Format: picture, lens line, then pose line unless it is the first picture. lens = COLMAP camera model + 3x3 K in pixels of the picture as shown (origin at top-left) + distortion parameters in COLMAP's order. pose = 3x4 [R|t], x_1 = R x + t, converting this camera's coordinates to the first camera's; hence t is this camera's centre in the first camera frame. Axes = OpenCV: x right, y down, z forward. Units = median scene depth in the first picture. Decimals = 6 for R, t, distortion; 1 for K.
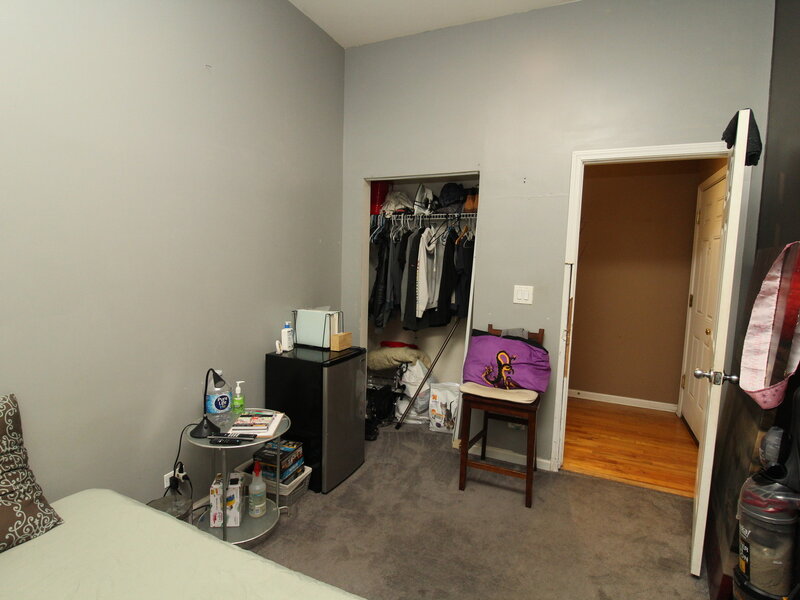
lens RADIAL K [[415.0, 0, 400.2], [0, 415.0, 298.5], [0, 0, 1]] dist [0.000165, -0.013717]
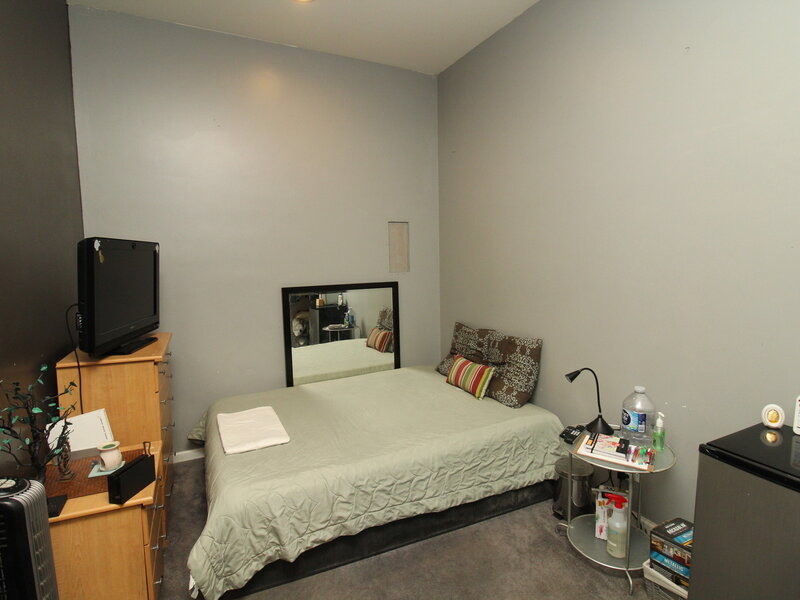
lens RADIAL K [[415.0, 0, 400.0], [0, 415.0, 298.2], [0, 0, 1]] dist [0.000165, -0.013717]
pose [[-0.632437, 0.057724, -0.772458, 0.565676], [-0.083320, 0.986365, 0.141925, -0.103903], [0.770117, 0.154120, -0.619004, 1.028057]]
